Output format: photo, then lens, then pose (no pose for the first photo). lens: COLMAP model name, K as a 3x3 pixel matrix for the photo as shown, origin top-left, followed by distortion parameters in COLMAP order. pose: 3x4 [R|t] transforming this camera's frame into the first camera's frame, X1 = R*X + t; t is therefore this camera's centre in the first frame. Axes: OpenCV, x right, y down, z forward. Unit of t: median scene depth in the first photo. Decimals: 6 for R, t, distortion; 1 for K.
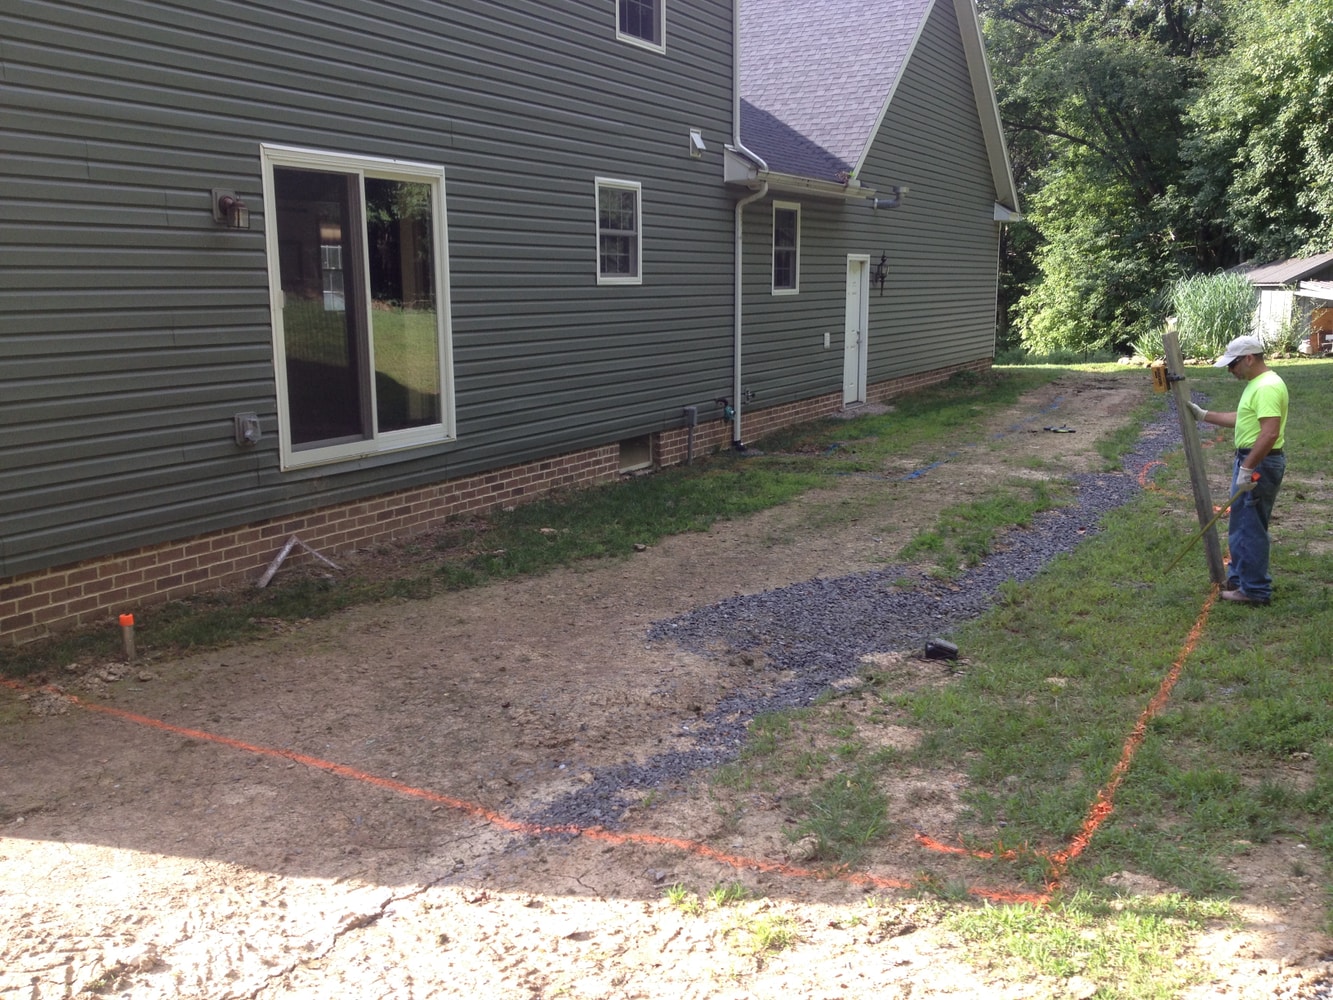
lens RADIAL K [[1275.0, 0, 666.5], [0, 1275.0, 500.0], [0, 0, 1]] dist [0.066044, -0.021783]
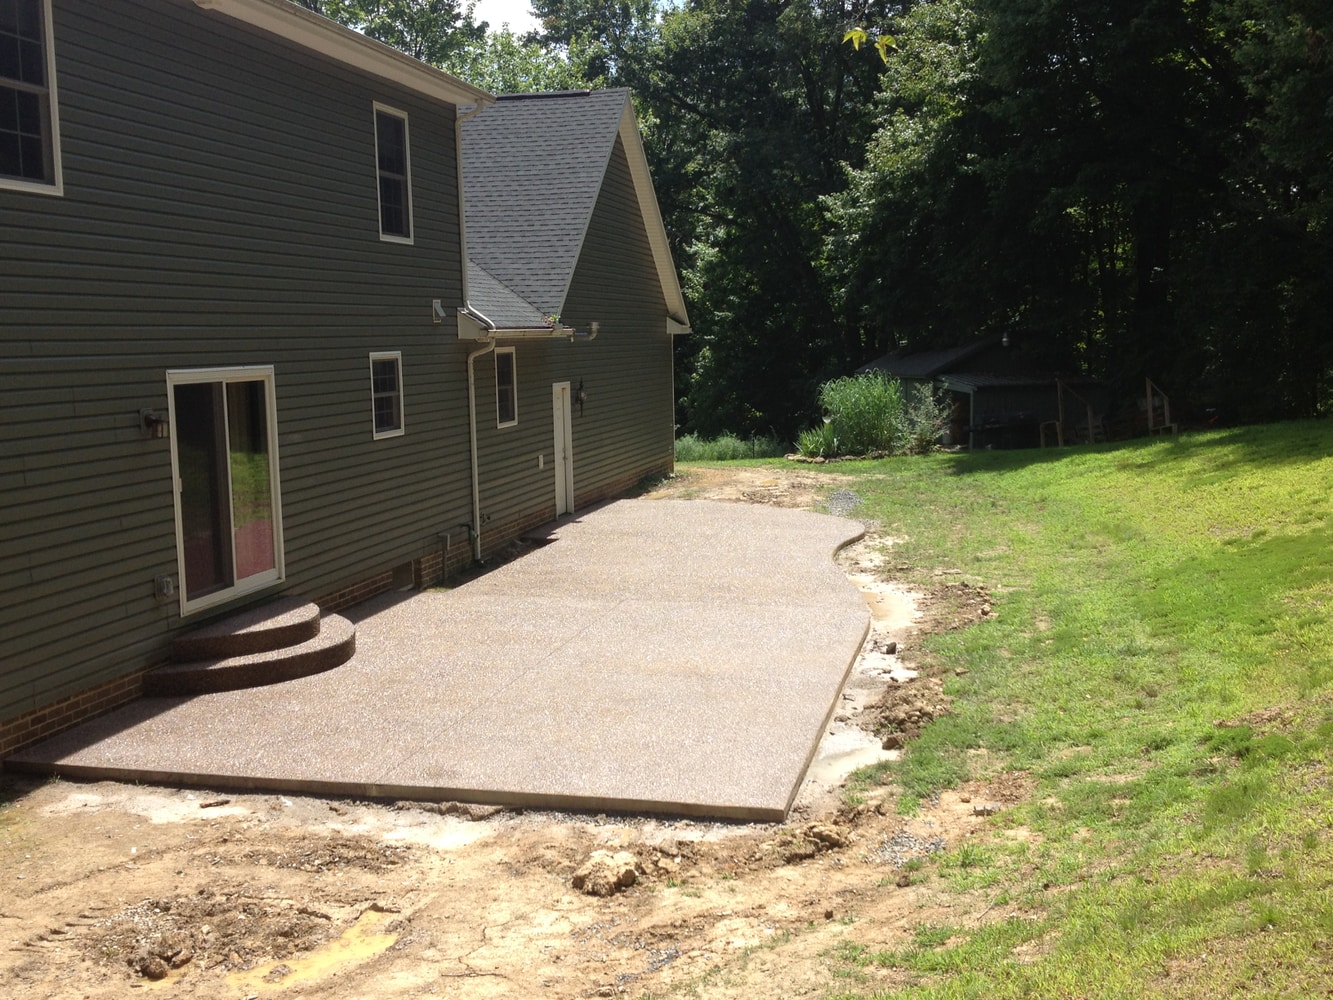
lens RADIAL K [[1475.1, 0, 666.5], [0, 1475.1, 500.0], [0, 0, 1]] dist [-0.001061, 0.008979]
pose [[0.966253, -0.042577, 0.254051, -0.125221], [0.058211, 0.996825, -0.054336, -0.019157], [-0.250931, 0.067291, 0.965663, -0.351698]]
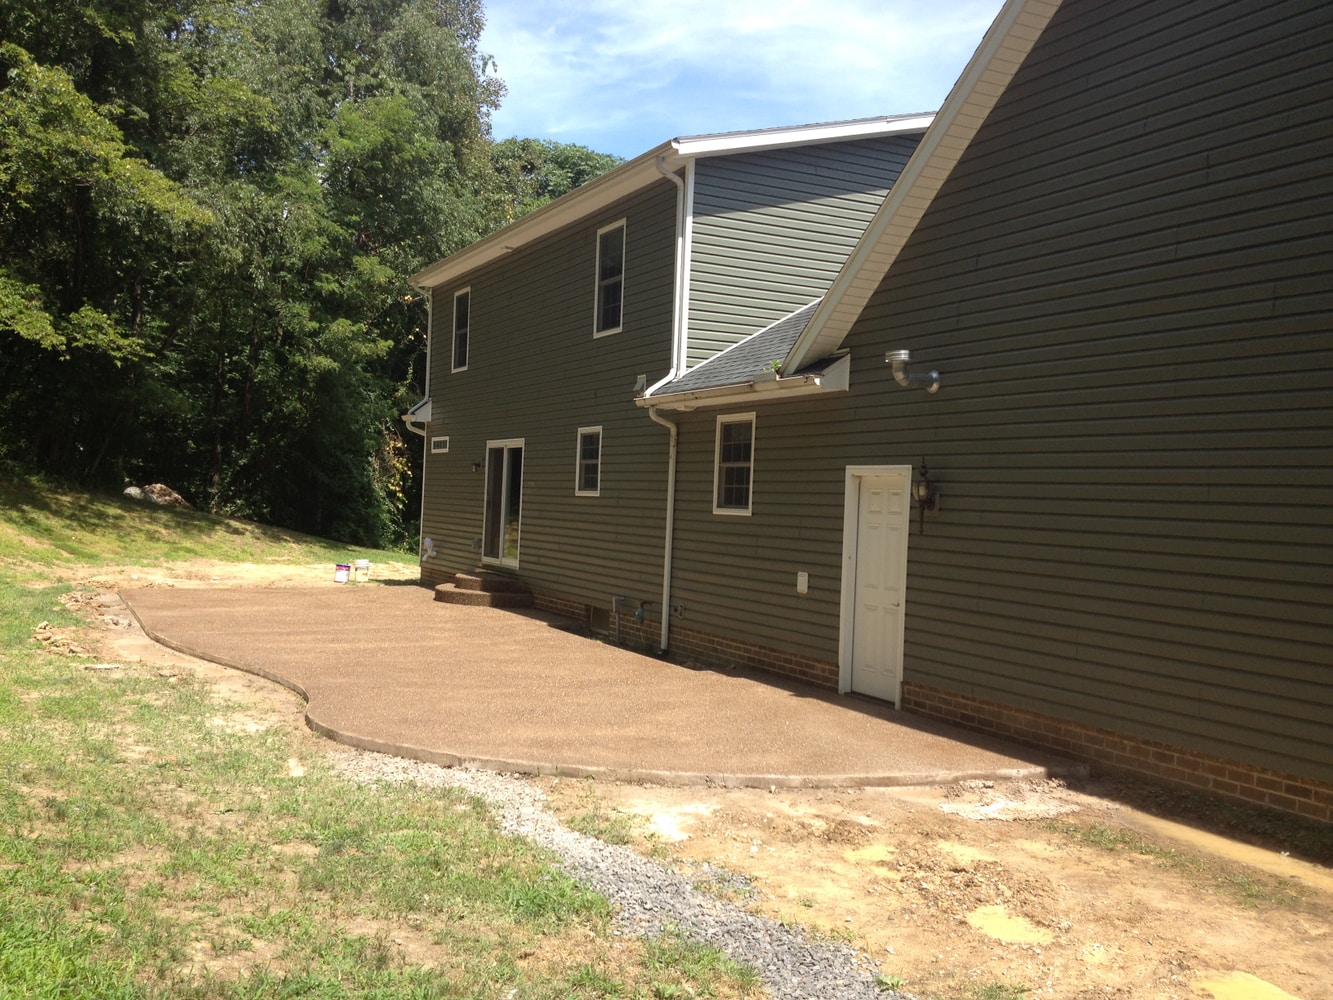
lens RADIAL K [[1275.0, 0, 666.5], [0, 1275.0, 500.0], [0, 0, 1]] dist [0.066044, -0.021783]
pose [[-0.592514, -0.019304, -0.805329, 0.977351], [-0.172038, 0.979681, 0.103092, -0.298532], [0.786975, 0.199631, -0.583795, 1.734249]]
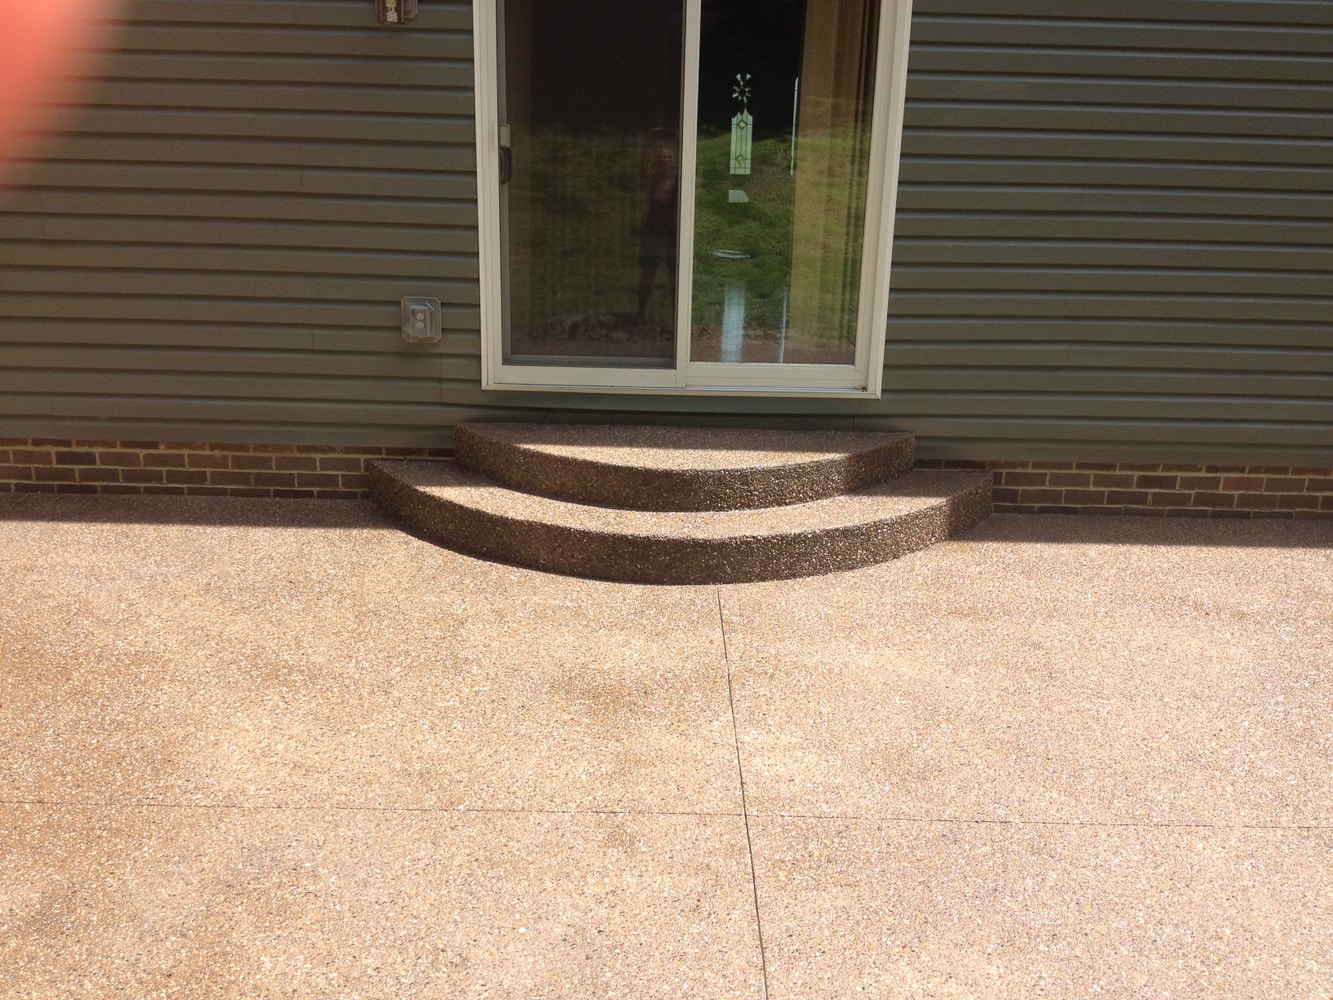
lens RADIAL K [[1275.0, 0, 666.5], [0, 1275.0, 500.0], [0, 0, 1]] dist [0.066044, -0.021783]
pose [[0.474440, 0.274381, -0.836434, 0.217654], [-0.178273, 0.960442, 0.213941, -0.081623], [0.862047, 0.047611, 0.504587, 0.458698]]
